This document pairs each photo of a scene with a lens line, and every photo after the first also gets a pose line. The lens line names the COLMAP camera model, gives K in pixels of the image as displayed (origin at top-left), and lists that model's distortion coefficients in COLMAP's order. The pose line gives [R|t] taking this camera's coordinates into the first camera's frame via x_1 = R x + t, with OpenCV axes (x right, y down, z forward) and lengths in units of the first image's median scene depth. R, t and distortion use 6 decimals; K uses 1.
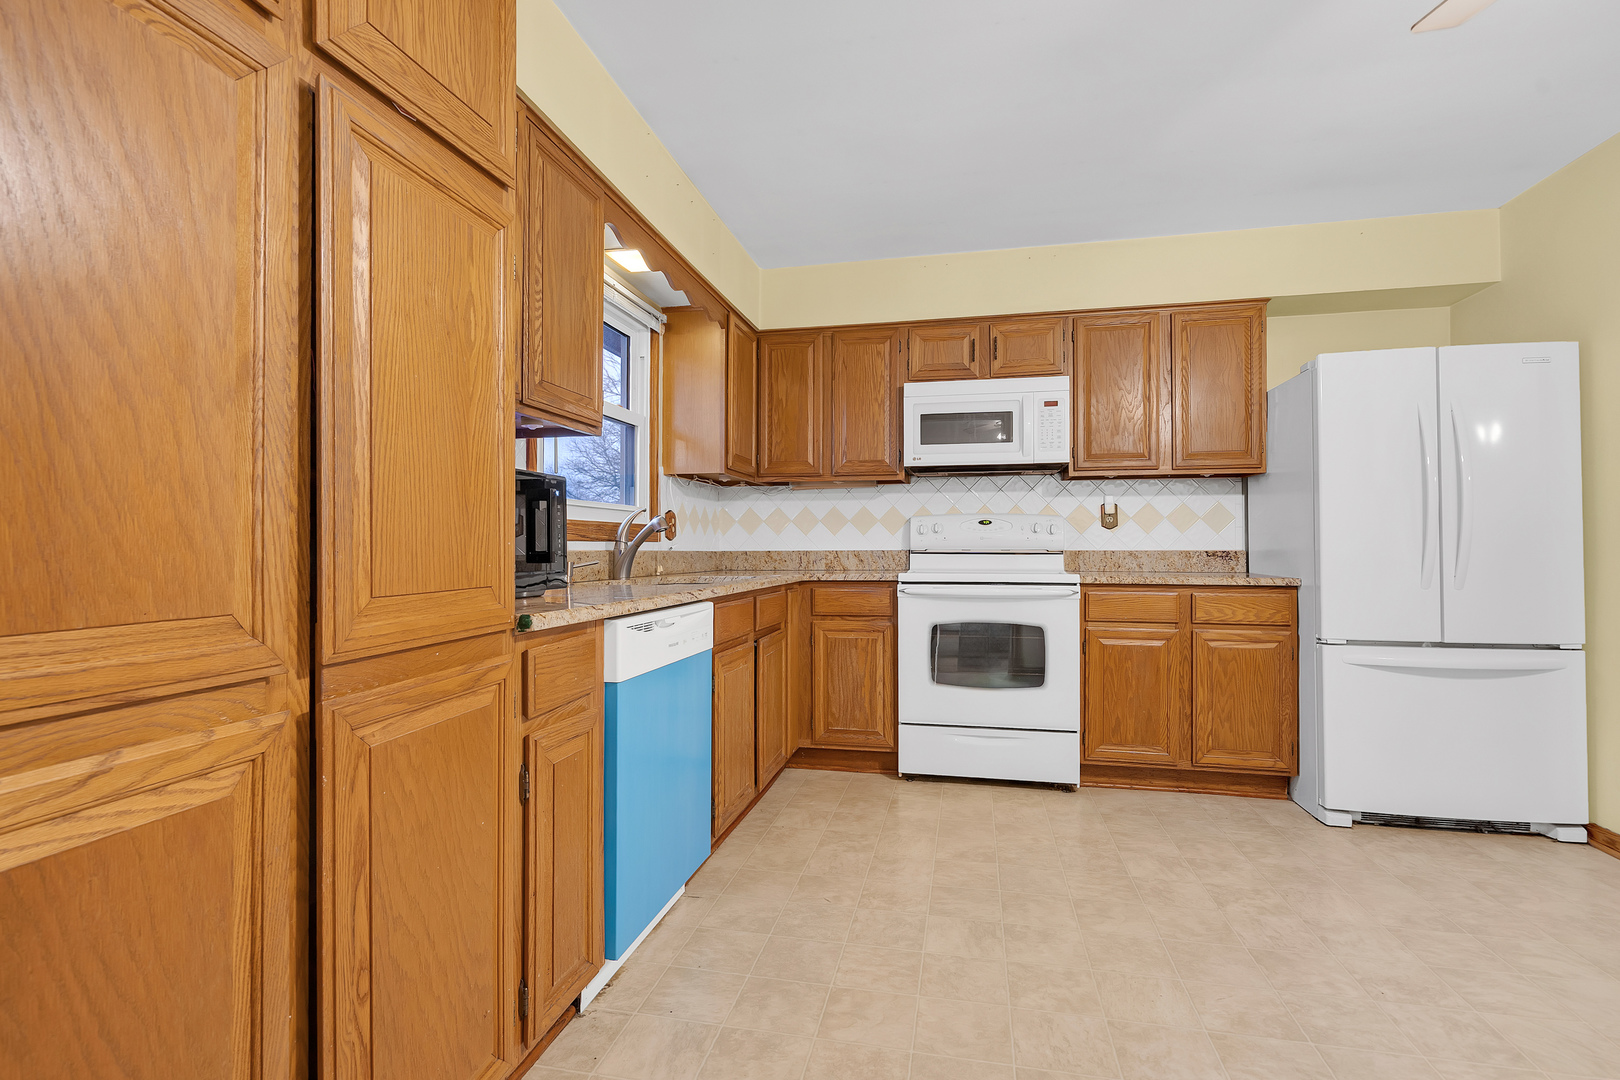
lens RADIAL K [[752.1, 0, 799.7], [0, 752.1, 539.0], [0, 0, 1]] dist [0.002368, 0.000163]
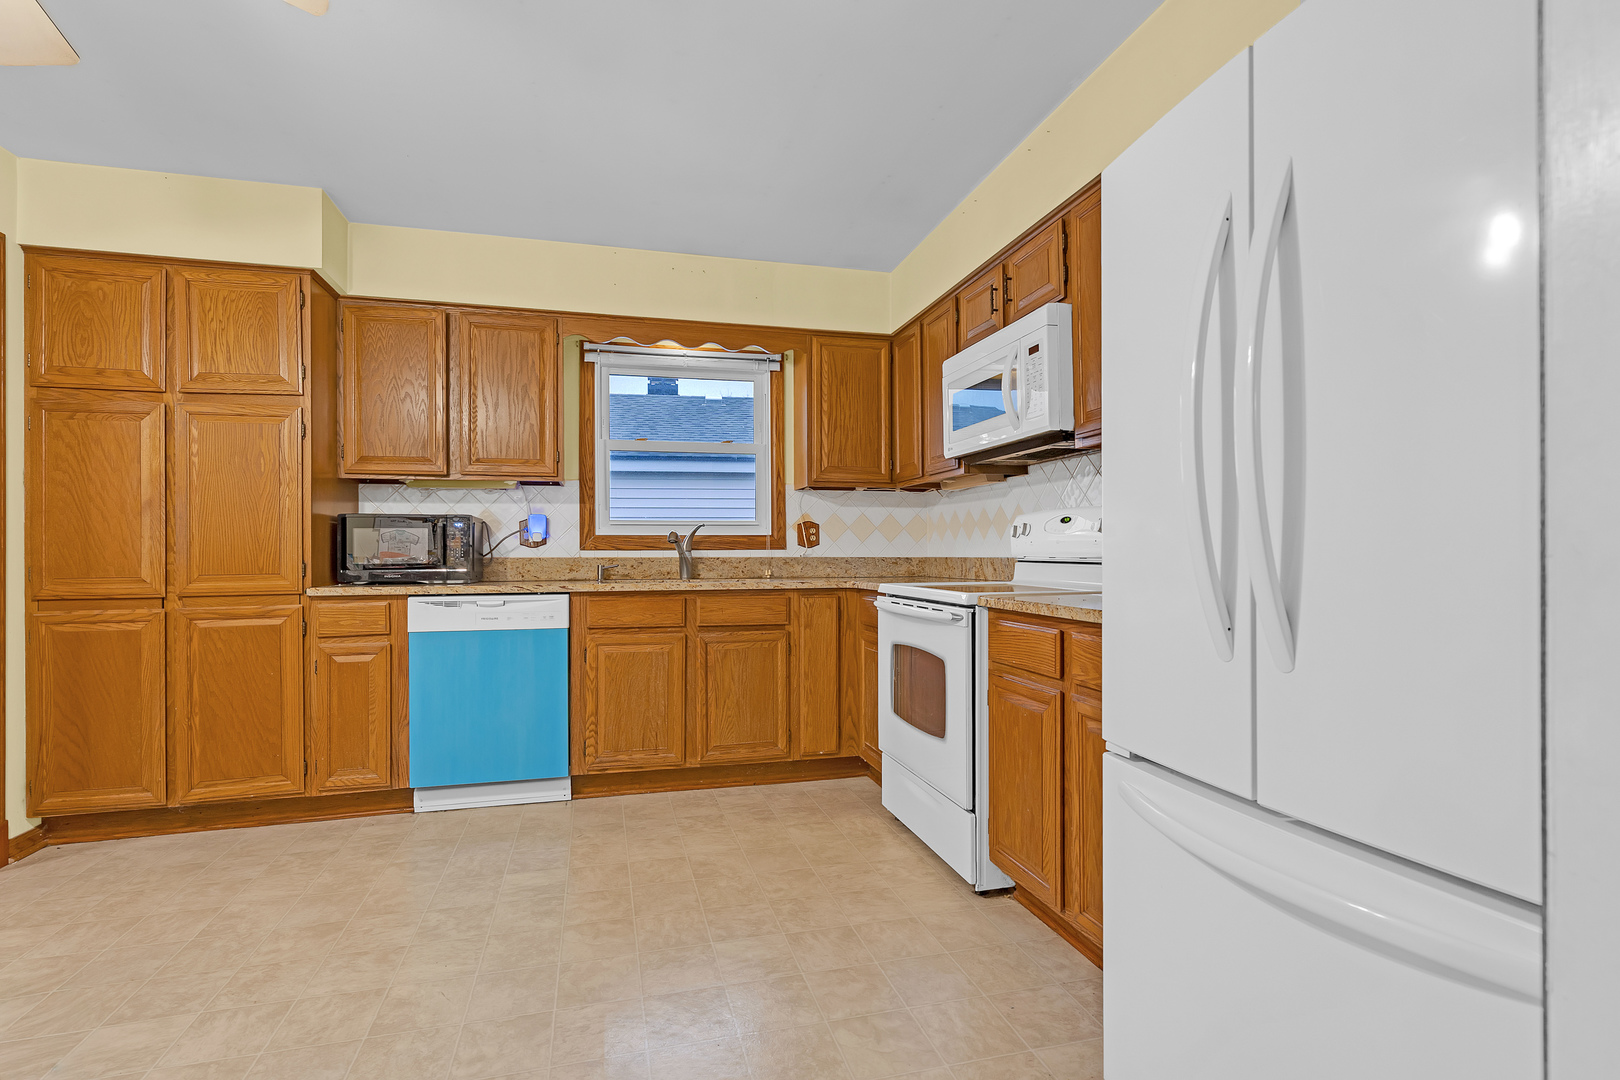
lens RADIAL K [[752.1, 0, 799.6], [0, 752.1, 547.8], [0, 0, 1]] dist [0.002368, 0.000163]
pose [[0.463173, -0.006695, -0.886243, 1.034553], [0.013576, 0.999908, -0.000458, 0.002372], [0.886164, -0.011820, 0.463221, 0.582814]]
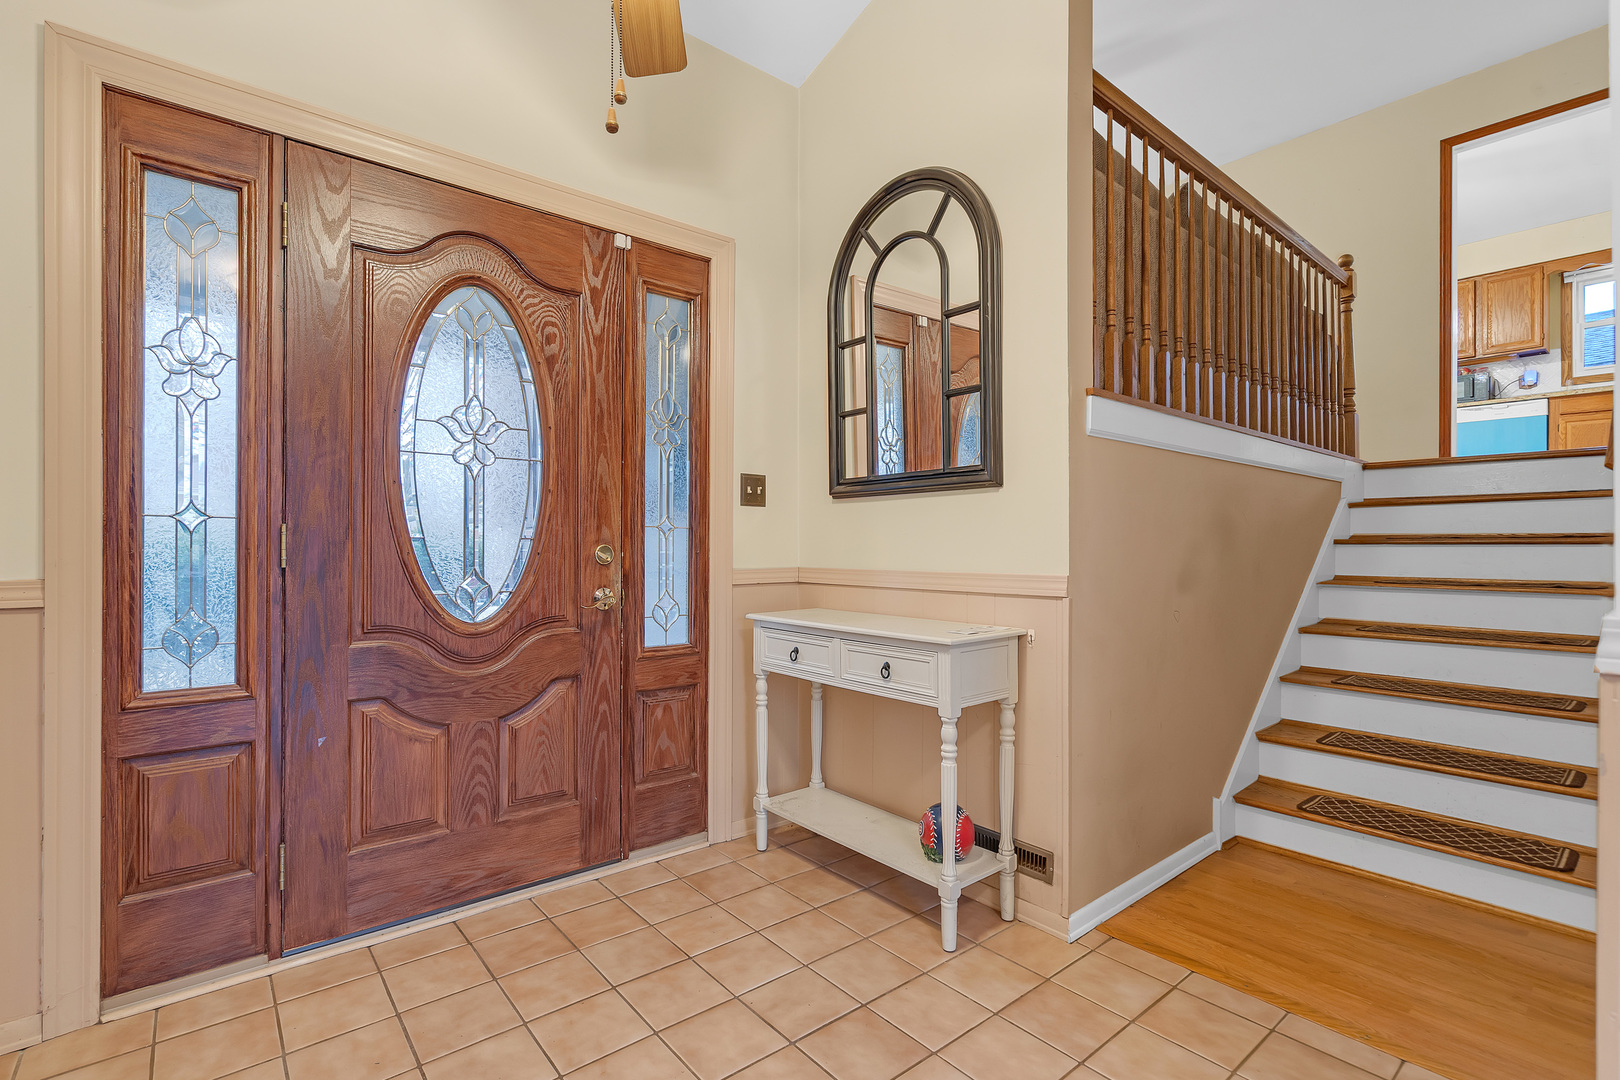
lens RADIAL K [[752.1, 0, 814.4], [0, 752.1, 543.6], [0, 0, 1]] dist [0.002368, 0.000163]
pose [[-0.602786, -0.006710, -0.797875, 2.994378], [0.003442, 0.999933, -0.011010, 0.505538], [0.797895, -0.009383, -0.602723, 0.400197]]
